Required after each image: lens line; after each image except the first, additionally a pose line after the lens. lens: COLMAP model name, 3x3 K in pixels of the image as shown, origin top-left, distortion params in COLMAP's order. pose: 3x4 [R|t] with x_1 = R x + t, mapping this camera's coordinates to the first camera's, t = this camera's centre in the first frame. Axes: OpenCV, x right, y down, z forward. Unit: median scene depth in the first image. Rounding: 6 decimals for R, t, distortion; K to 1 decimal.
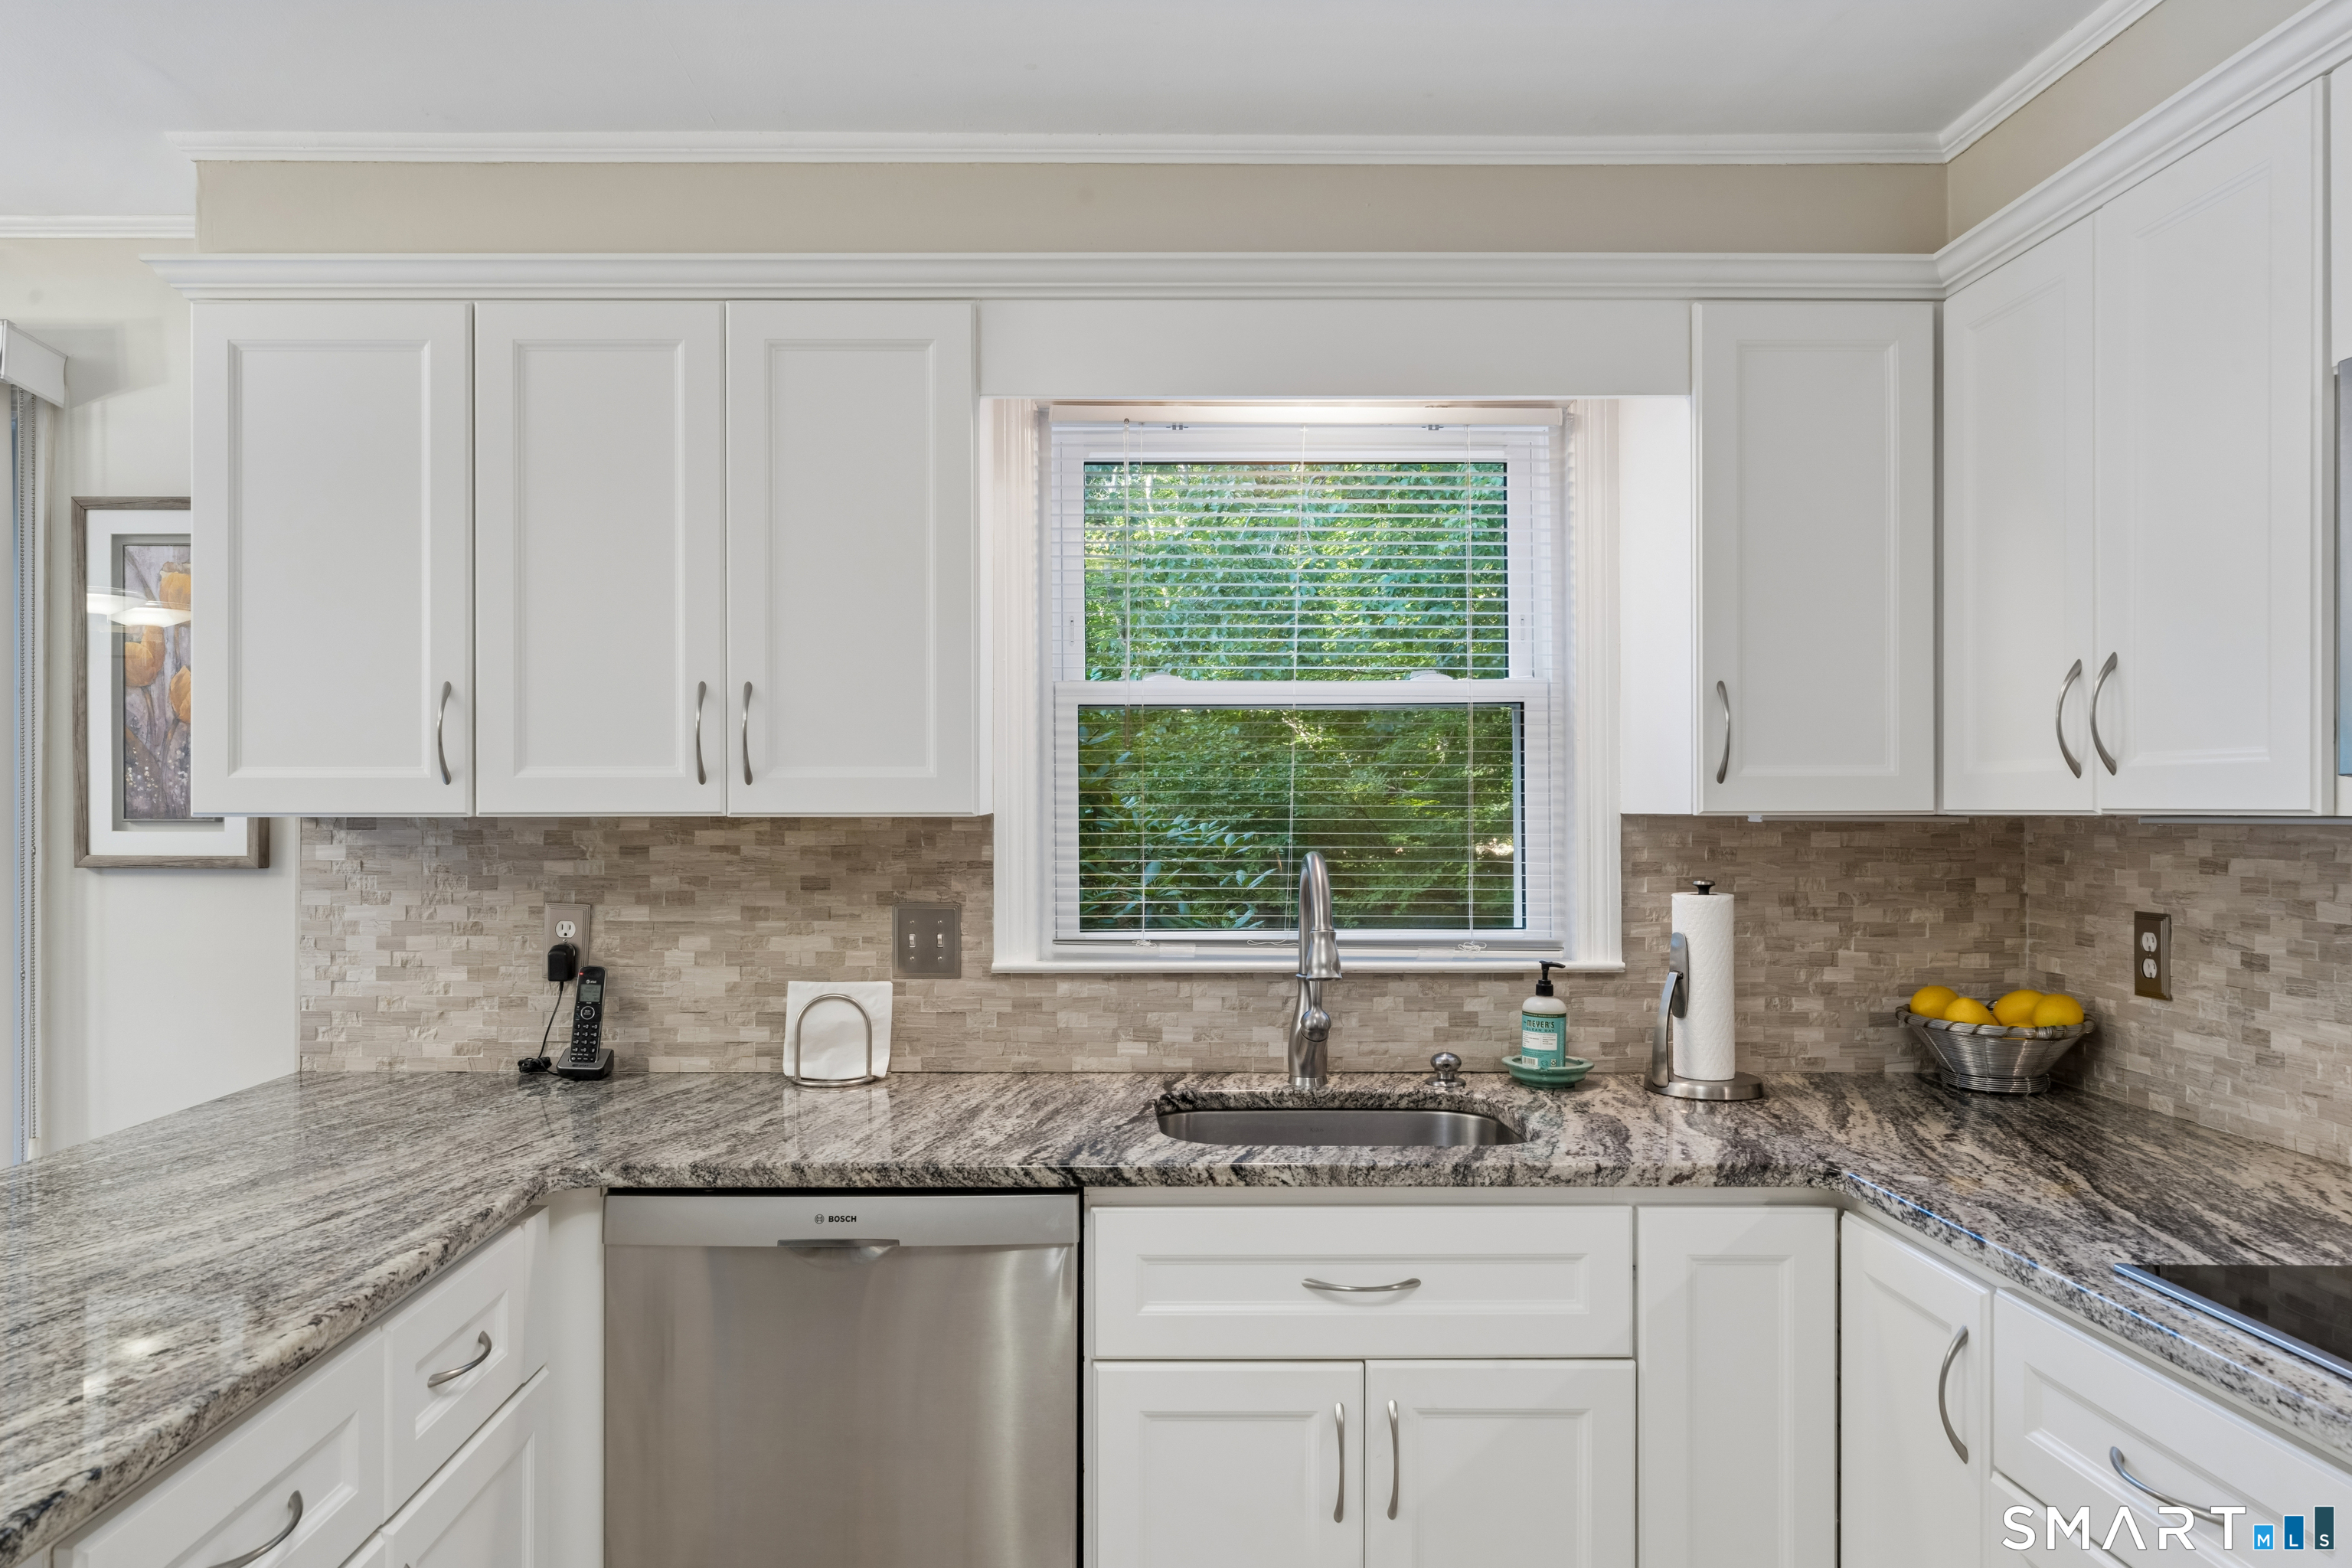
lens RADIAL K [[1520.5, 0, 1101.2], [0, 1520.5, 806.3], [0, 0, 1]] dist [0.003964, 0.001286]
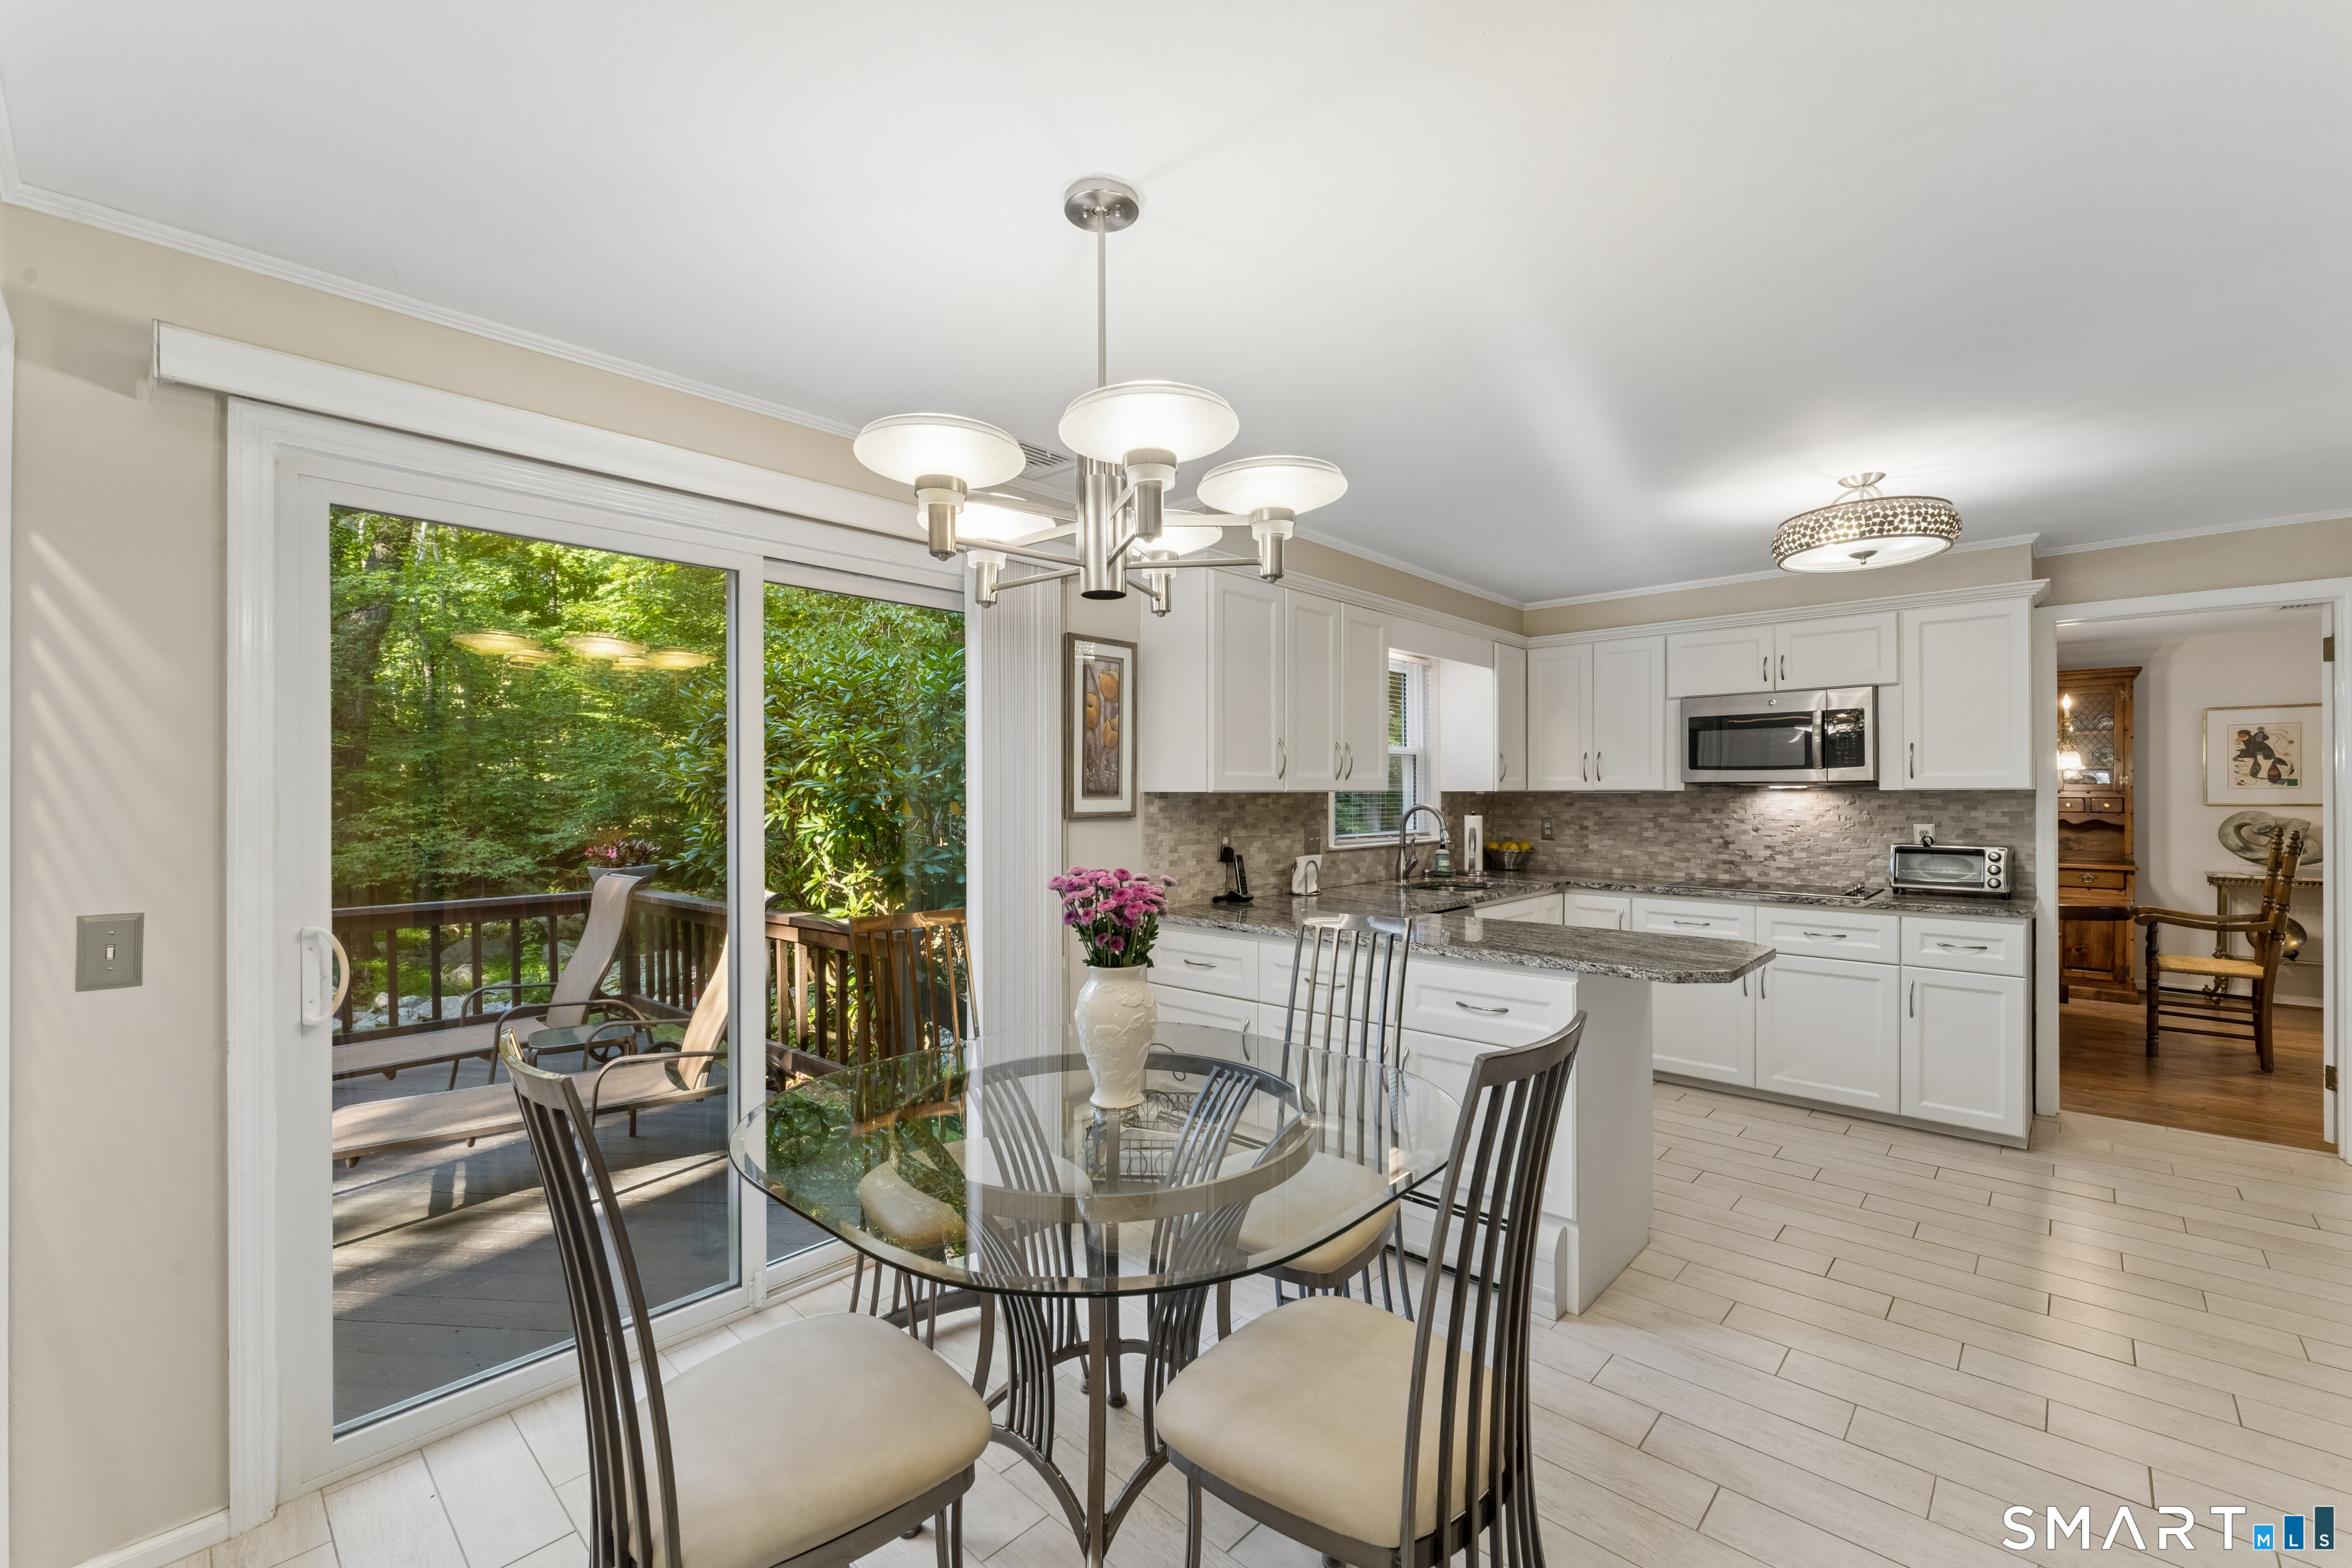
lens RADIAL K [[960.9, 0, 1182.4], [0, 960.9, 790.9], [0, 0, 1]] dist [-0.001778, -0.000449]
pose [[0.681675, 0.000538, 0.731655, -1.481756], [0.001260, 0.999997, -0.001909, 0.006925], [-0.731654, 0.002223, 0.681673, 0.035358]]
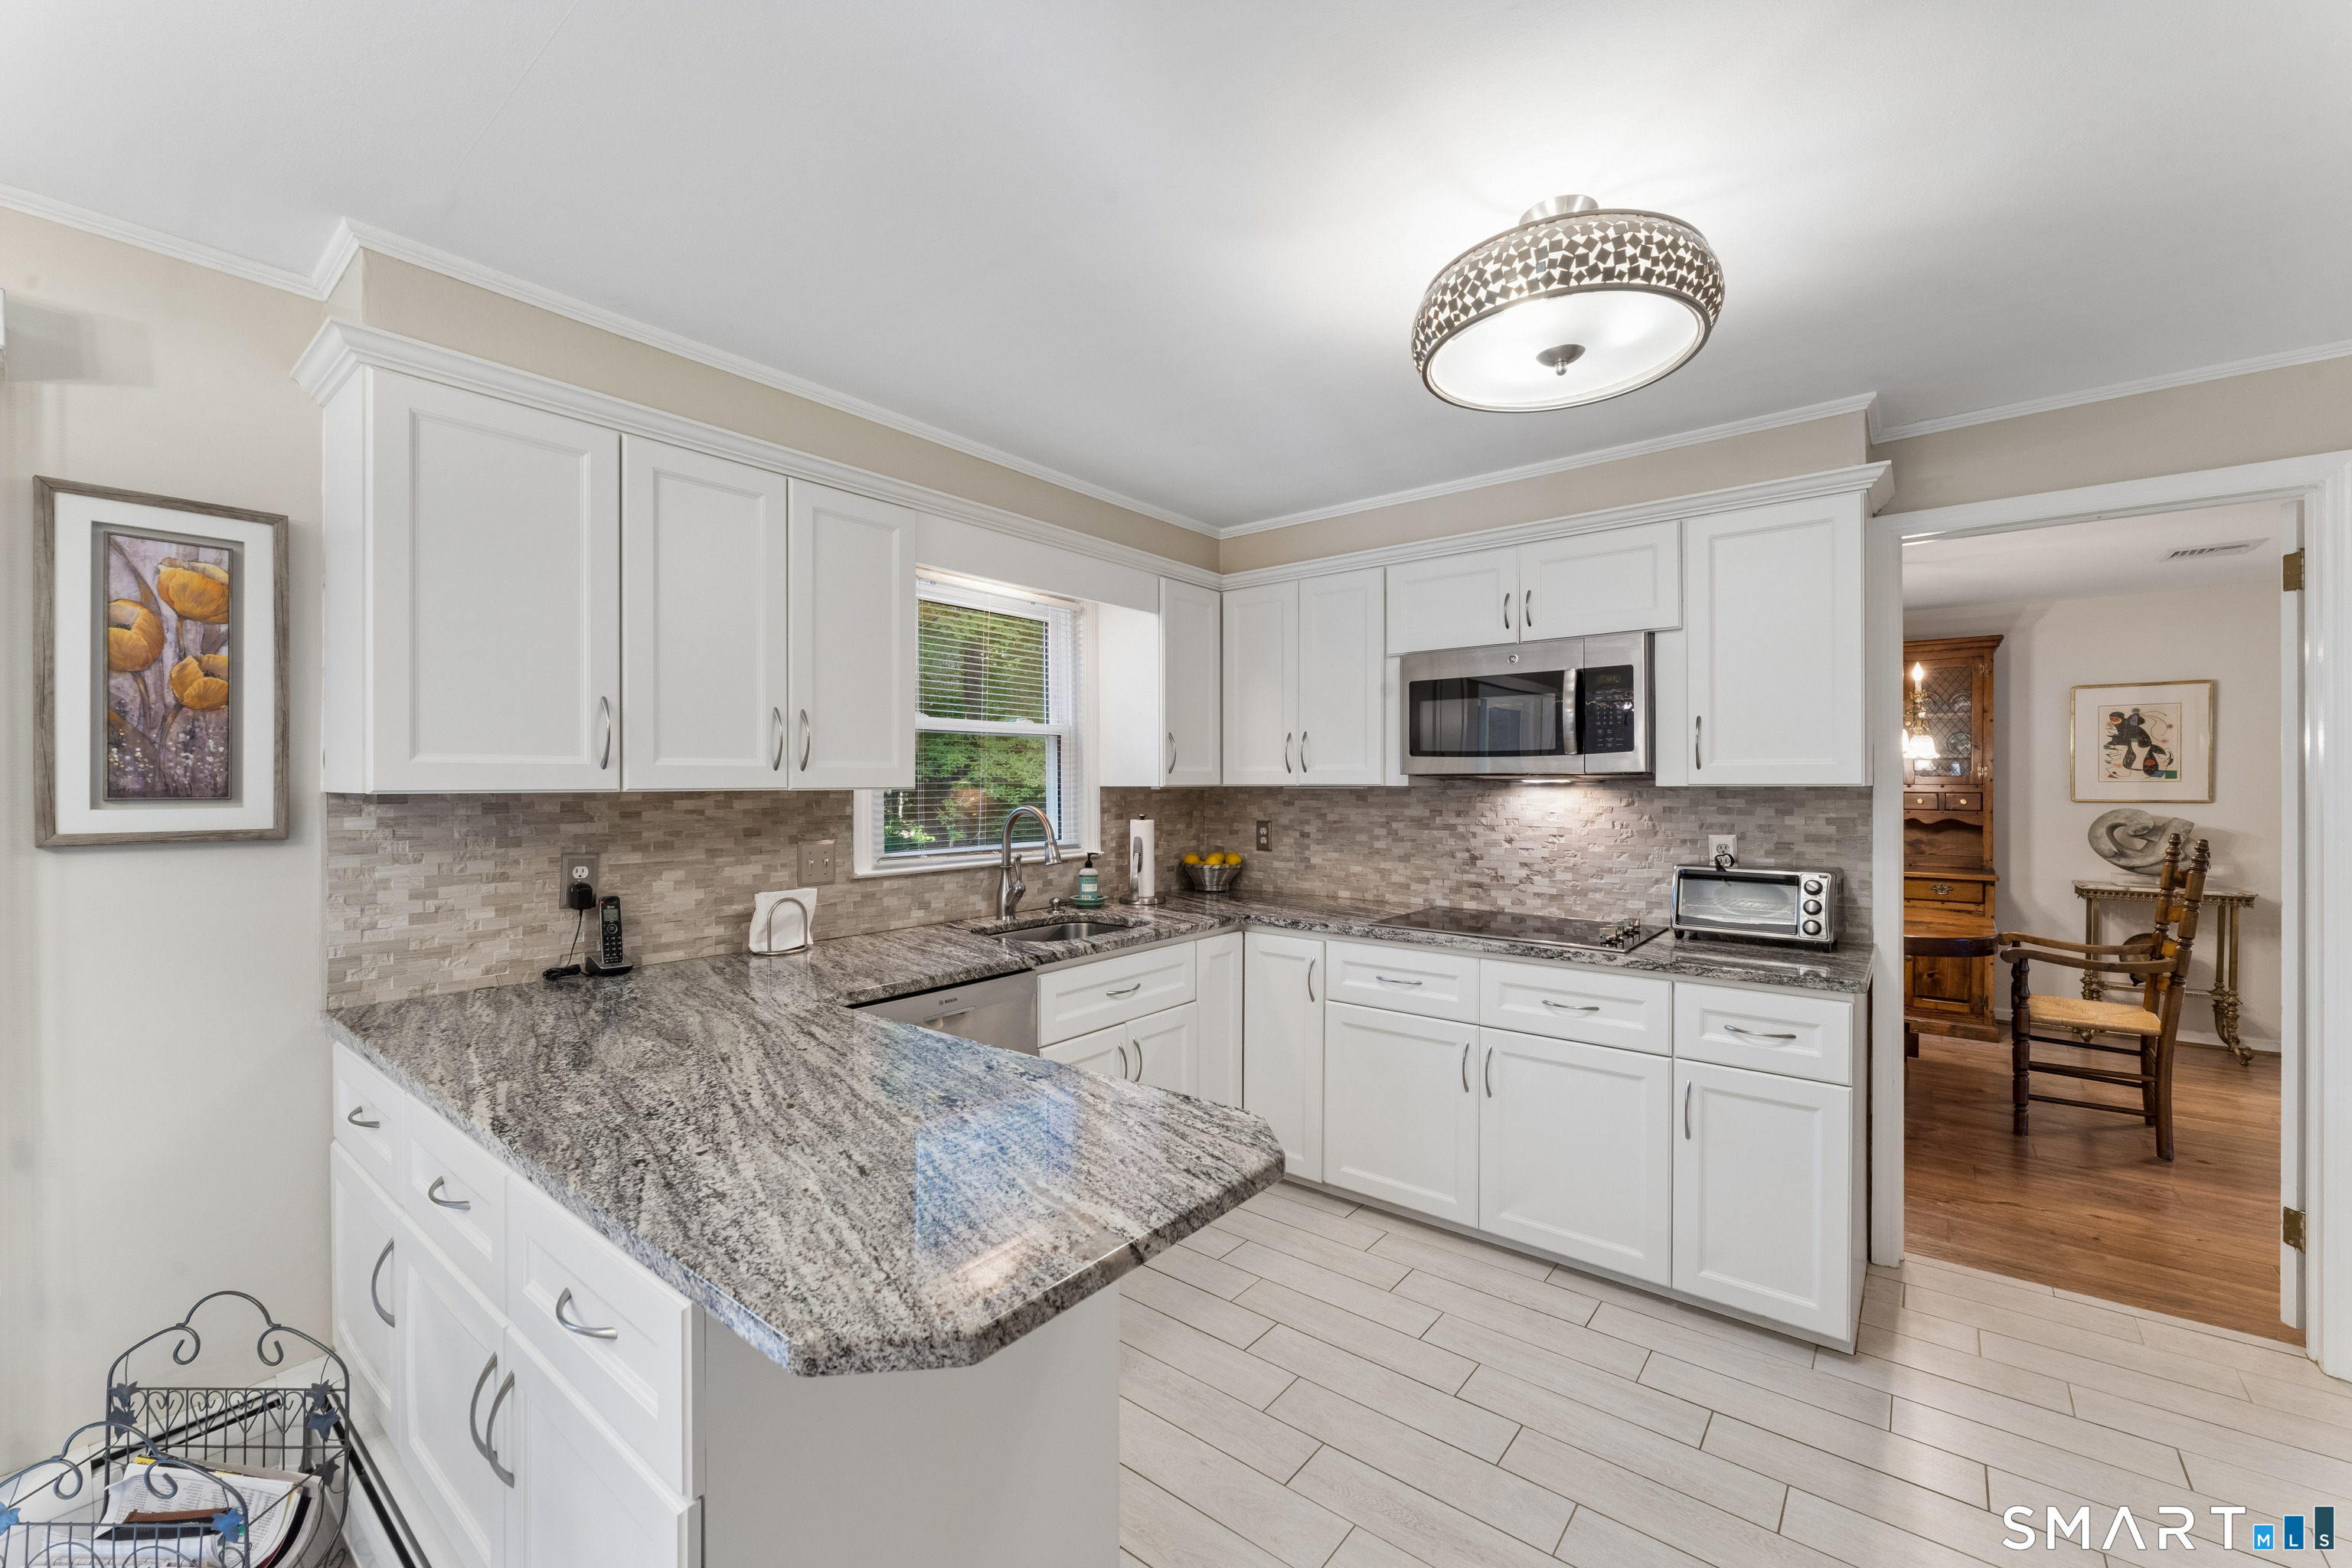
lens RADIAL K [[935.0, 0, 1176.0], [0, 935.0, 784.0], [0, 0, 1]] dist [-0.002521, -0.000321]
pose [[0.627562, -0.002290, 0.778563, -0.675332], [0.001057, 0.999997, 0.002089, -0.001560], [-0.778566, -0.000488, 0.627563, 0.035227]]
